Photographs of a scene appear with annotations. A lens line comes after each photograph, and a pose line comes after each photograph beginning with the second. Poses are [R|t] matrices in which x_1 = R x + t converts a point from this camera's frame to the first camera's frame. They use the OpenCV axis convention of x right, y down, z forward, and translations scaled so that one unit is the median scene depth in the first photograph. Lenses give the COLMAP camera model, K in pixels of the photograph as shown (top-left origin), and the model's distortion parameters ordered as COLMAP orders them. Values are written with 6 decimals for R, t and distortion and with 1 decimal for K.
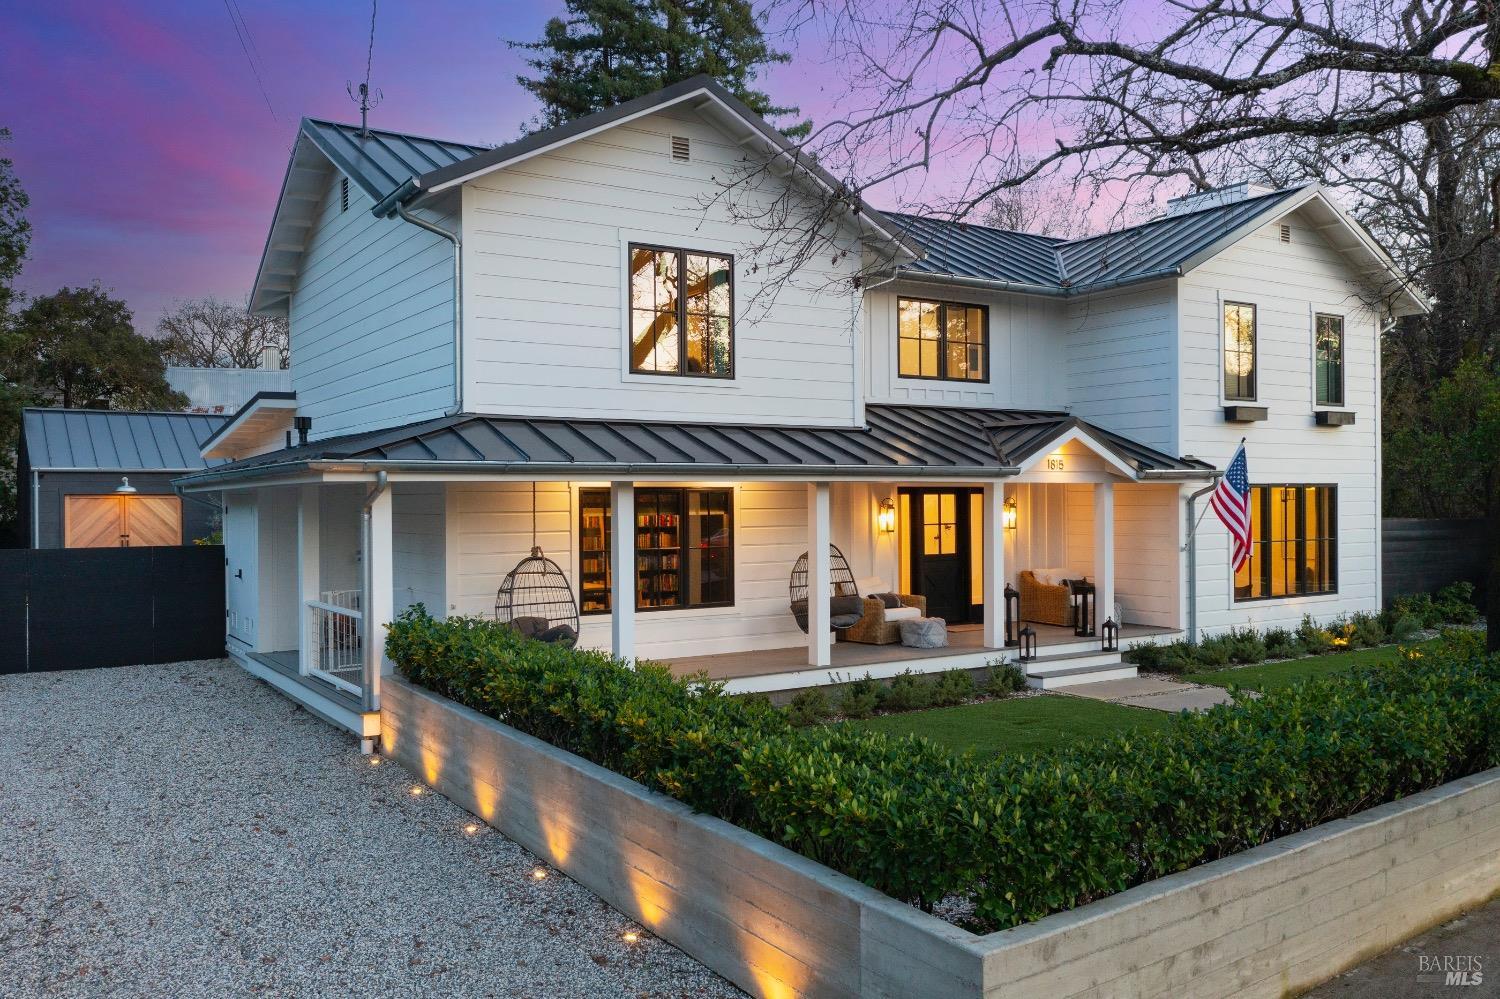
lens RADIAL K [[1194.0, 0, 748.3], [0, 1194.0, 493.4], [0, 0, 1]] dist [0.034407, -0.008468]
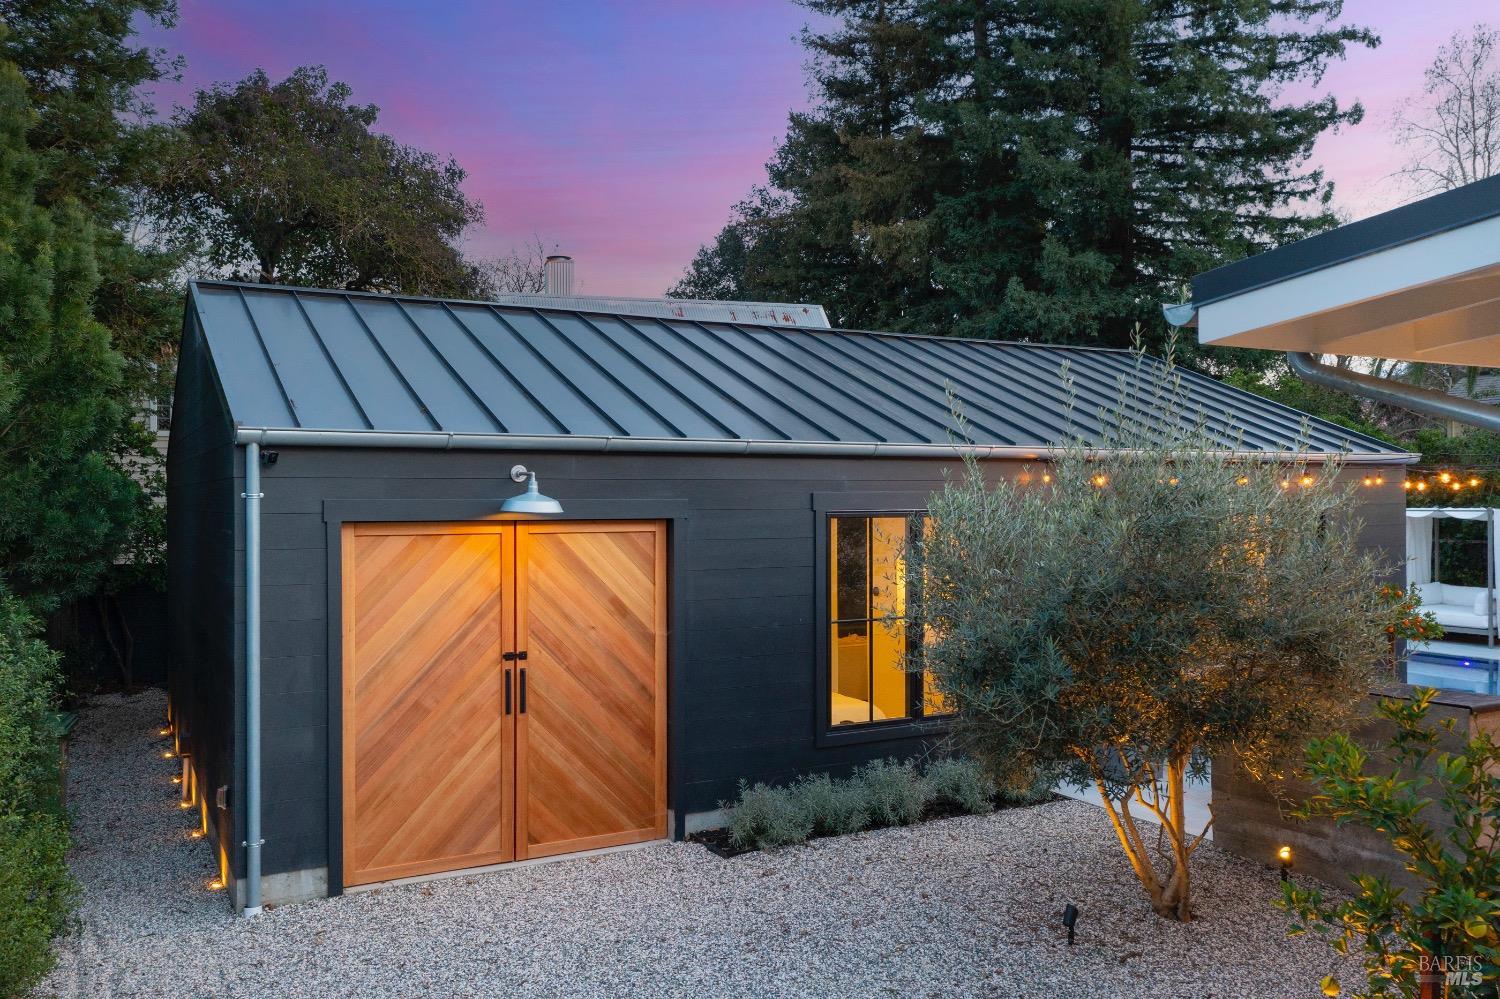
lens RADIAL K [[1194.0, 0, 753.5], [0, 1194.0, 502.3], [0, 0, 1]] dist [0.034407, -0.008468]
pose [[0.997010, 0.002678, -0.077221, -0.423763], [-0.002335, 0.999987, 0.004526, -0.005379], [0.077232, -0.004332, 0.997004, 0.684766]]
